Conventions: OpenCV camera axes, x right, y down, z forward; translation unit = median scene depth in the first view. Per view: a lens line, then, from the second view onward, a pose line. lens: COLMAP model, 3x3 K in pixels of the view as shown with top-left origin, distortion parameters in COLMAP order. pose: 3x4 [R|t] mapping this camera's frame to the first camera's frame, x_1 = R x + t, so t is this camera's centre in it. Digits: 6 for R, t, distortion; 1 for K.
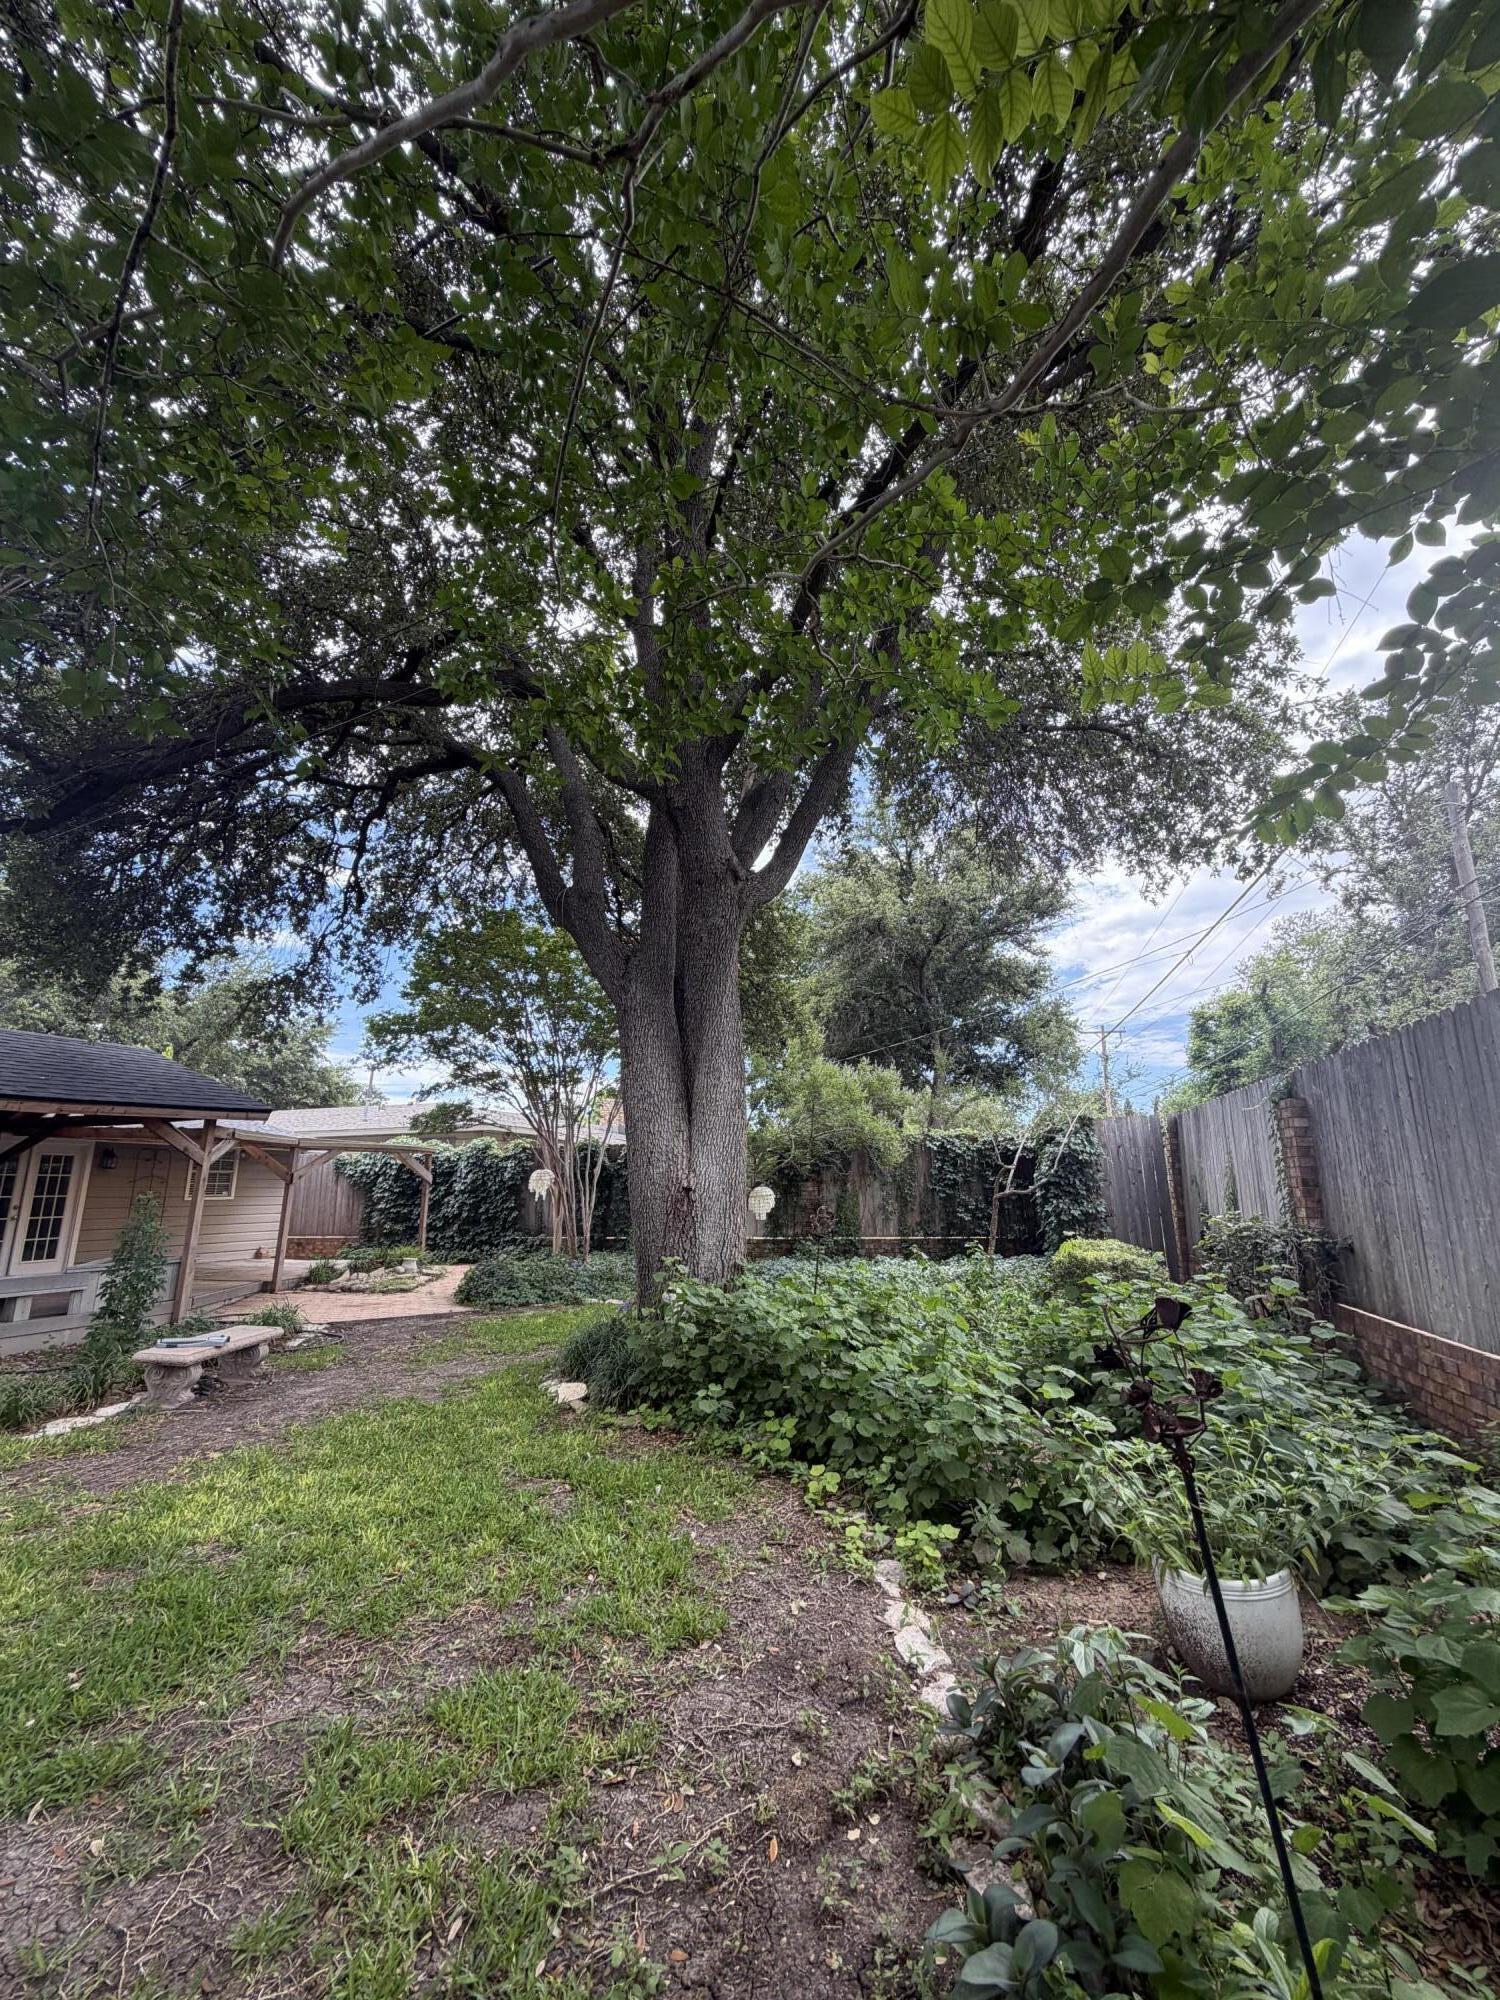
lens RADIAL K [[796.3, 0, 752.4], [0, 796.3, 994.3], [0, 0, 1]] dist [-0.000158, 0.000087]
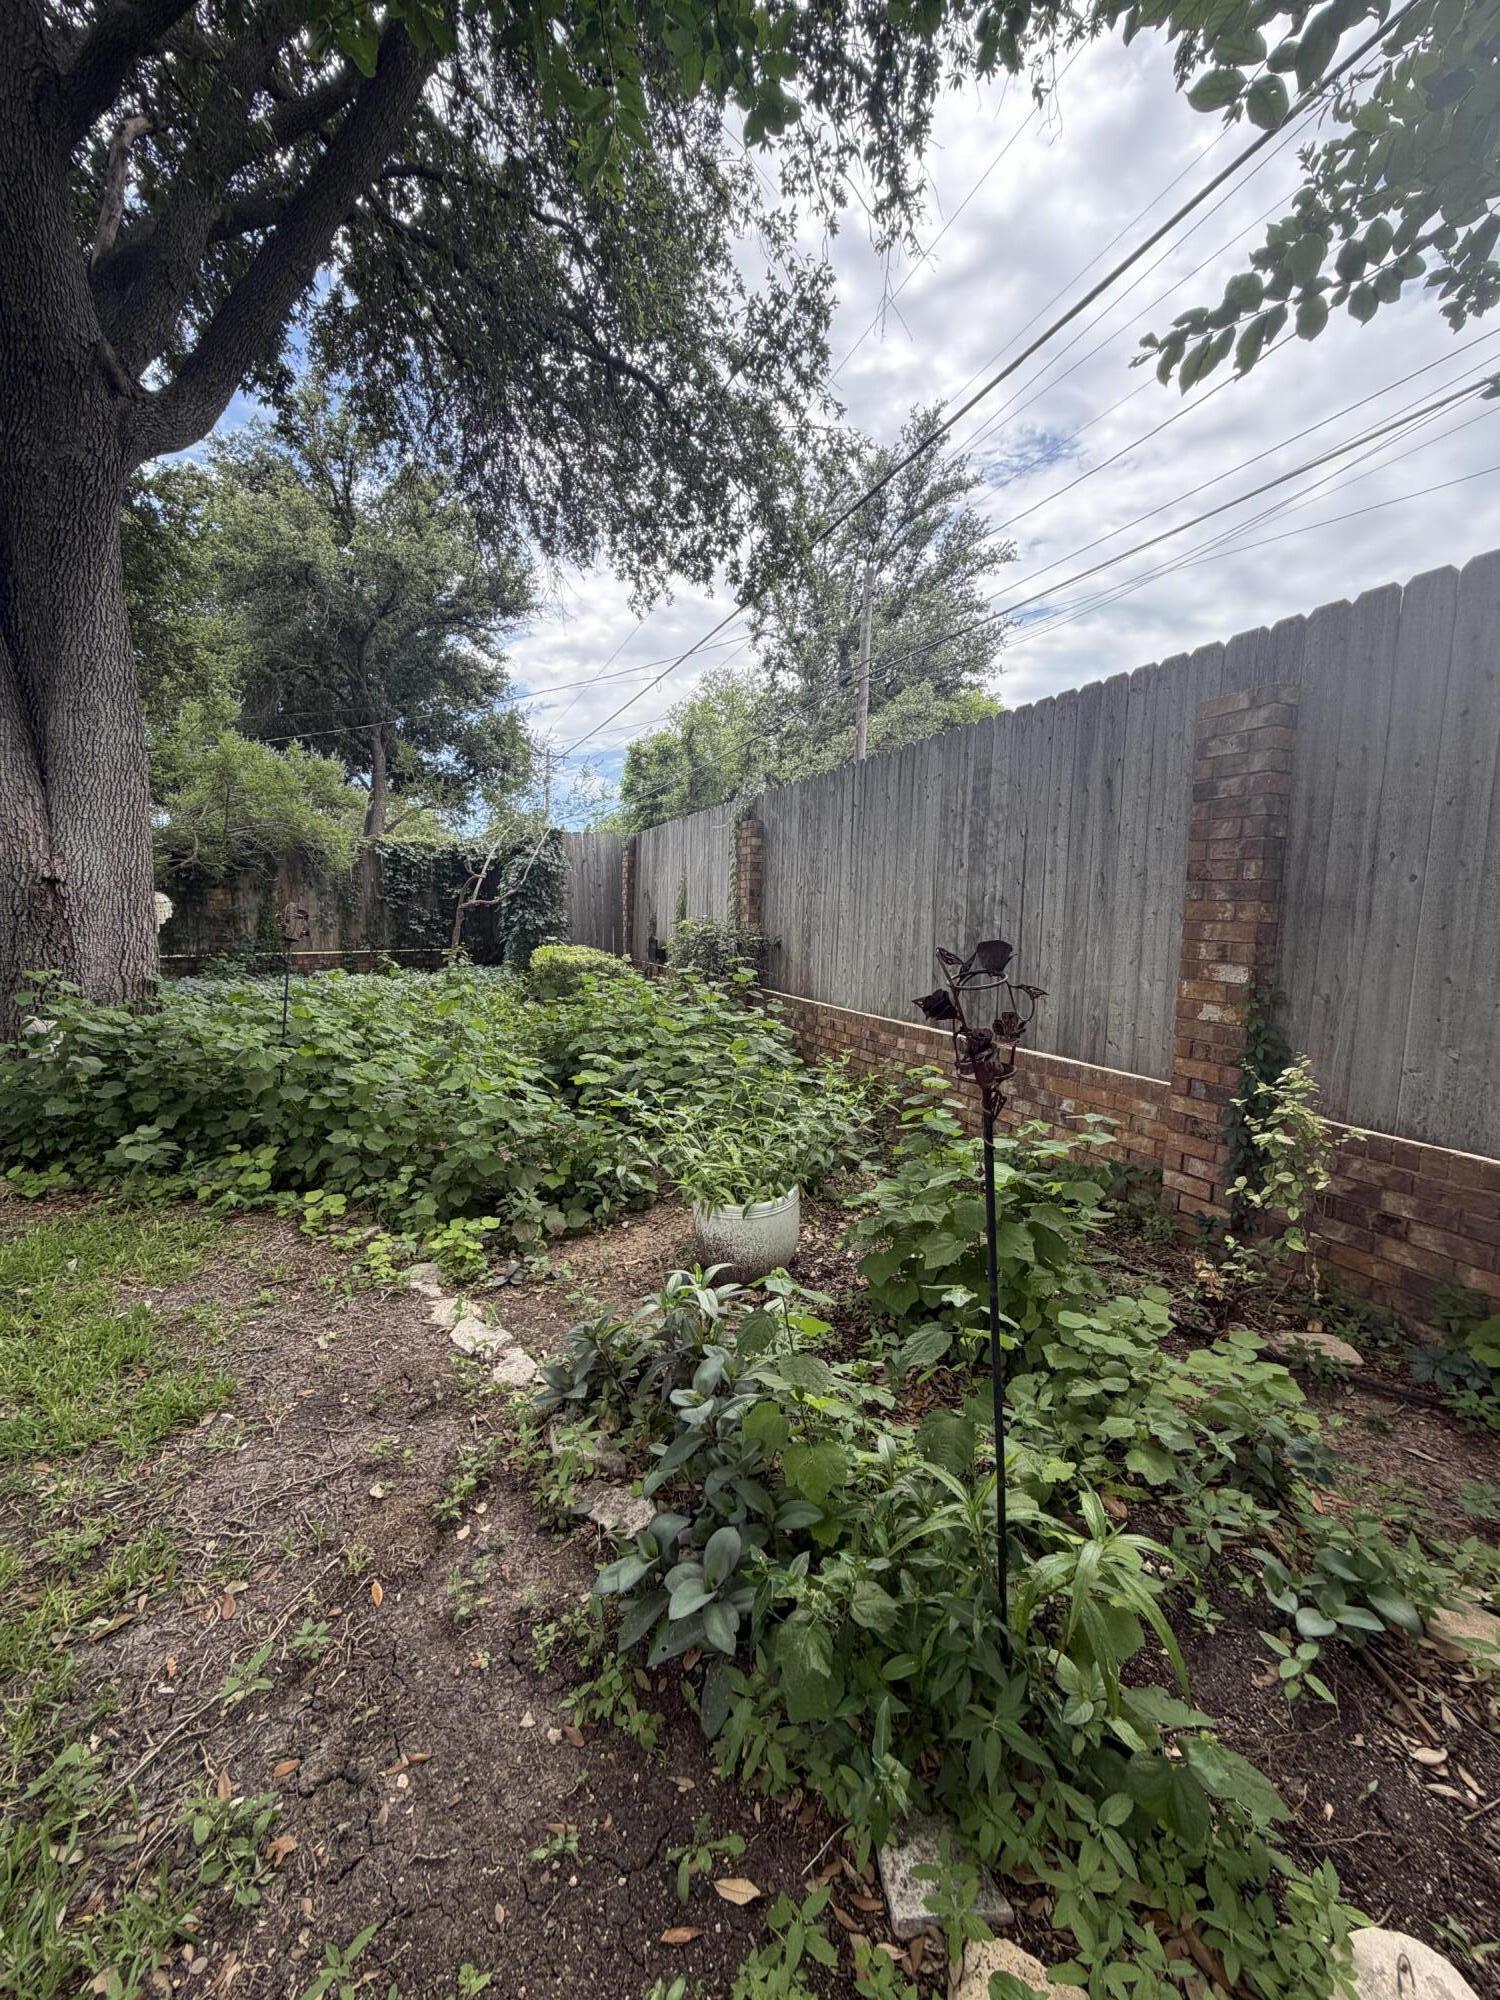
lens RADIAL K [[796.3, 0, 752.4], [0, 796.3, 994.3], [0, 0, 1]] dist [-0.000158, 0.000087]
pose [[0.777185, -0.055100, 0.626855, -0.061243], [-0.160852, 0.945670, 0.282550, 0.059187], [-0.608367, -0.320424, 0.726098, 0.127839]]
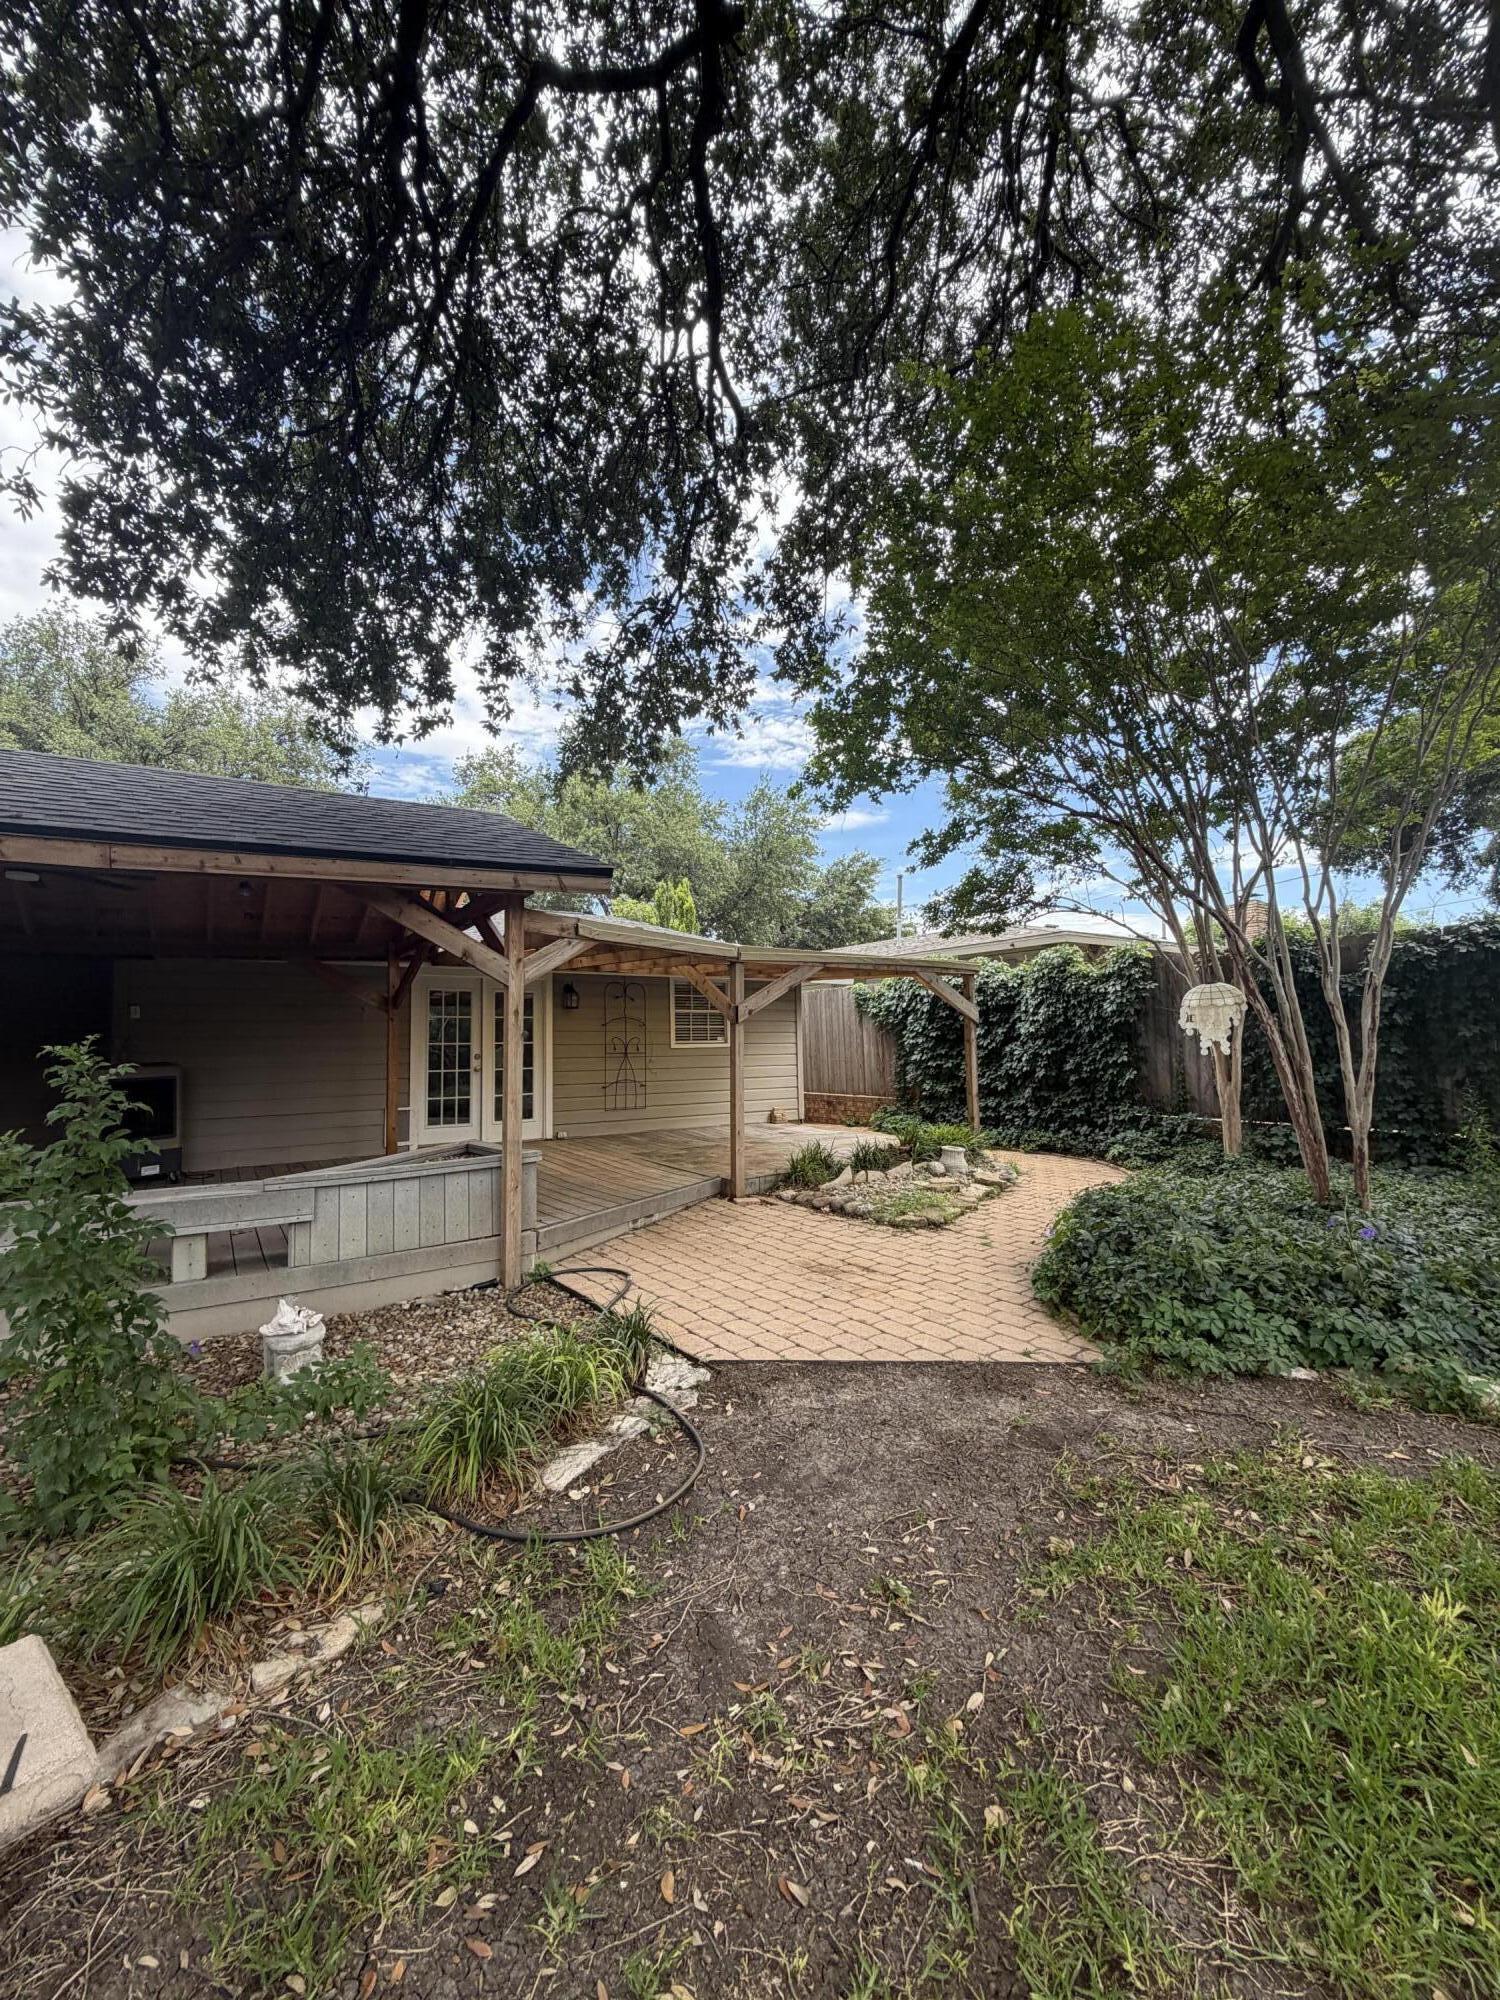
lens RADIAL K [[796.3, 0, 752.4], [0, 796.3, 994.3], [0, 0, 1]] dist [-0.000158, 0.000087]
pose [[0.775384, -0.036999, -0.630405, -0.207278], [0.154733, 0.978982, 0.132861, 0.146358], [0.612239, -0.200563, 0.764812, 0.583890]]
